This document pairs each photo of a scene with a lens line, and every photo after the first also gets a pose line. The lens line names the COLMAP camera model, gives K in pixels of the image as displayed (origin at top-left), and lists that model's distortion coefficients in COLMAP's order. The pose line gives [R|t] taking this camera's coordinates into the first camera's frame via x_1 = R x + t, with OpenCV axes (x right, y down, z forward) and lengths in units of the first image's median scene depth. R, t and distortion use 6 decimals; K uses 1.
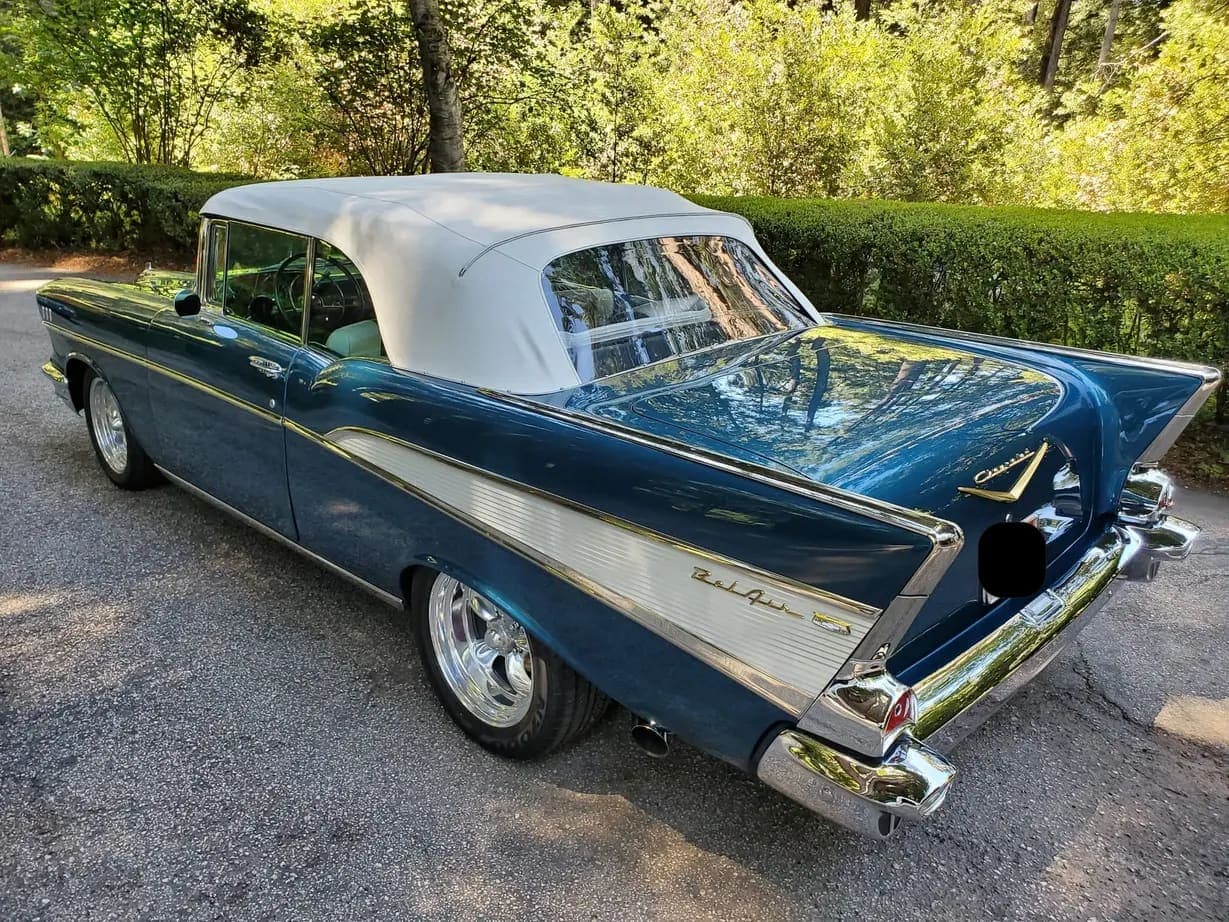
lens RADIAL K [[968.3, 0, 614.5], [0, 968.3, 461.0], [0, 0, 1]] dist [-0.012853, 0.039666]
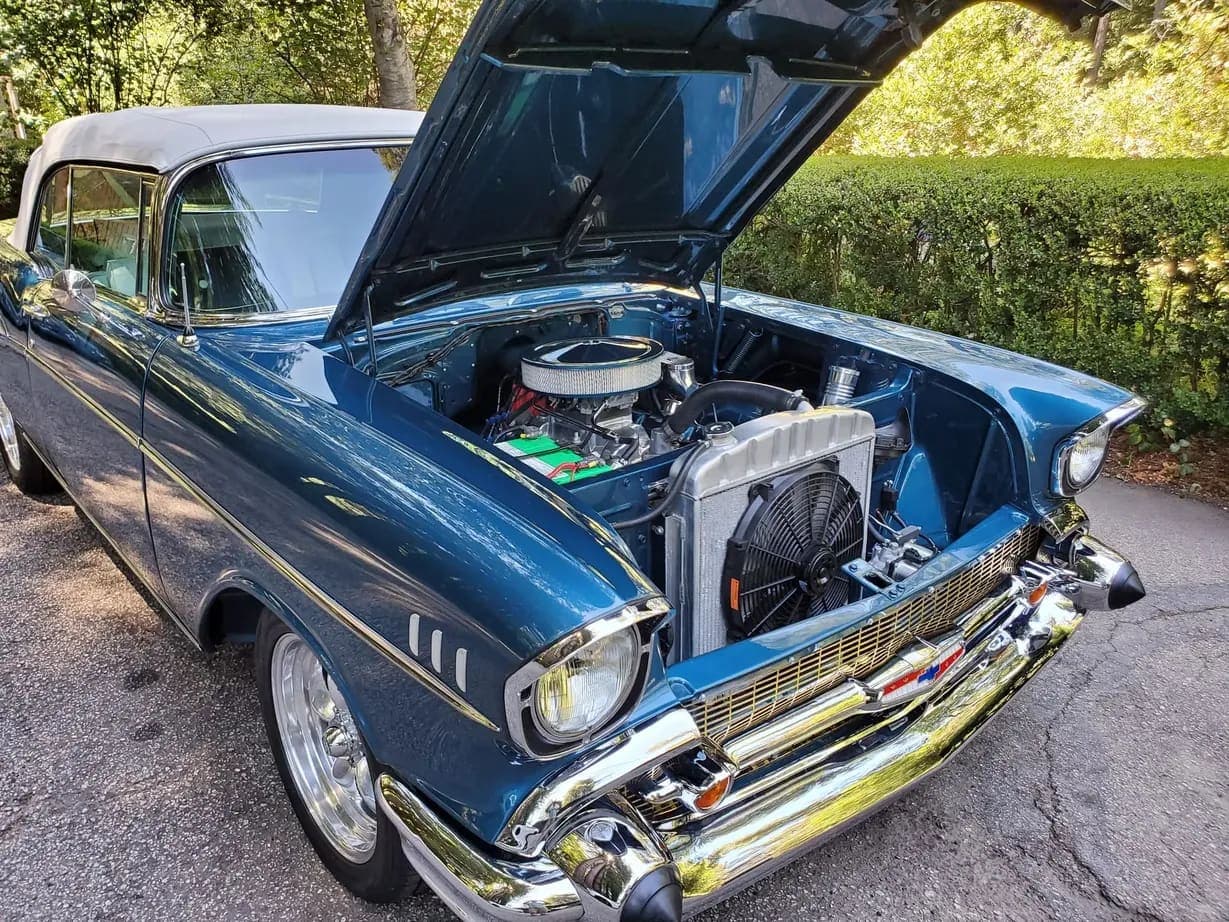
lens RADIAL K [[959.3, 0, 613.9], [0, 959.3, 465.8], [0, 0, 1]] dist [-0.012743, 0.044484]
pose [[0.998665, -0.001913, -0.051628, 0.107478], [0.002929, 0.999803, 0.019623, -0.017994], [0.051581, -0.019748, 0.998474, 0.157943]]
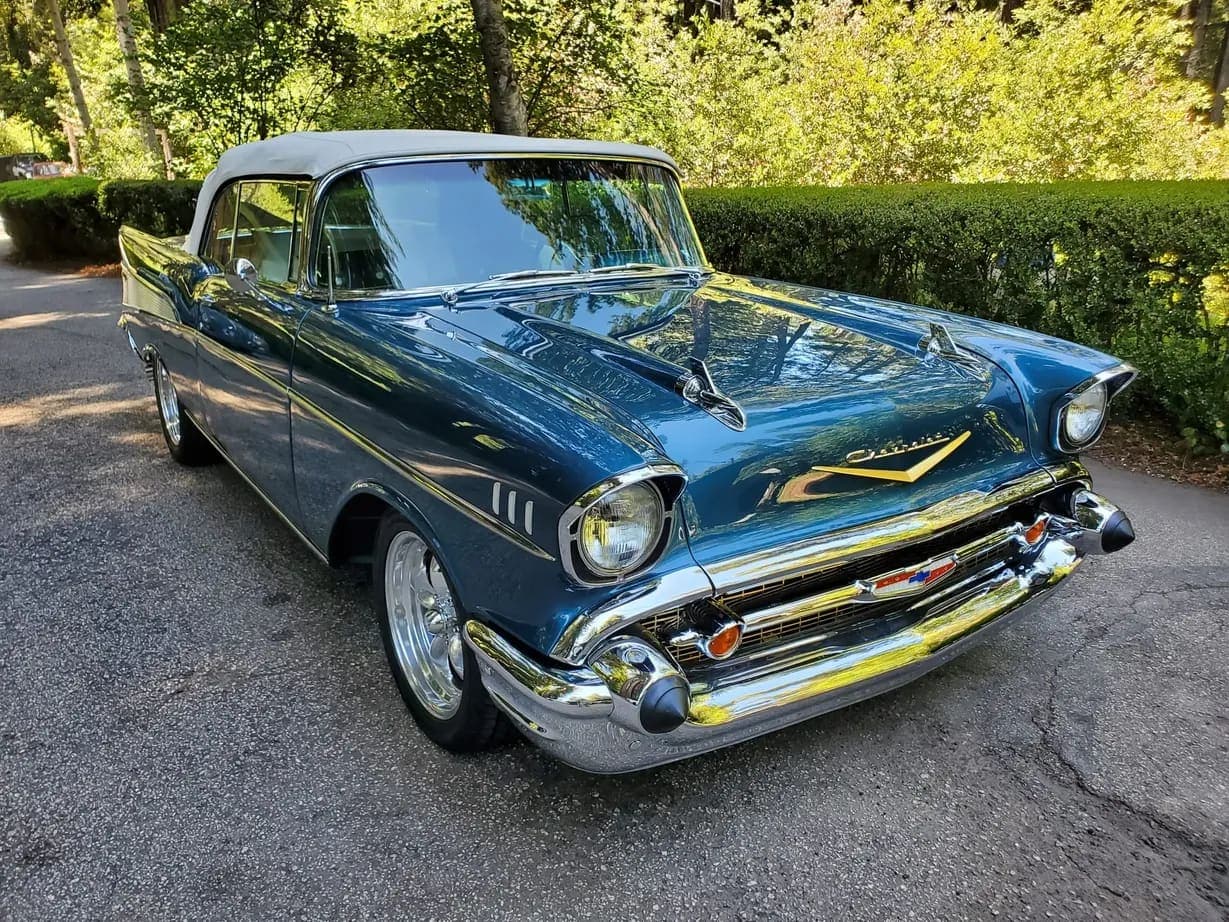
lens RADIAL K [[968.3, 0, 614.5], [0, 968.3, 461.0], [0, 0, 1]] dist [-0.012853, 0.039666]
pose [[0.987432, 0.021045, -0.156634, 0.131711], [-0.026273, 0.999162, -0.031382, 0.021657], [0.155842, 0.035103, 0.987158, 0.089636]]
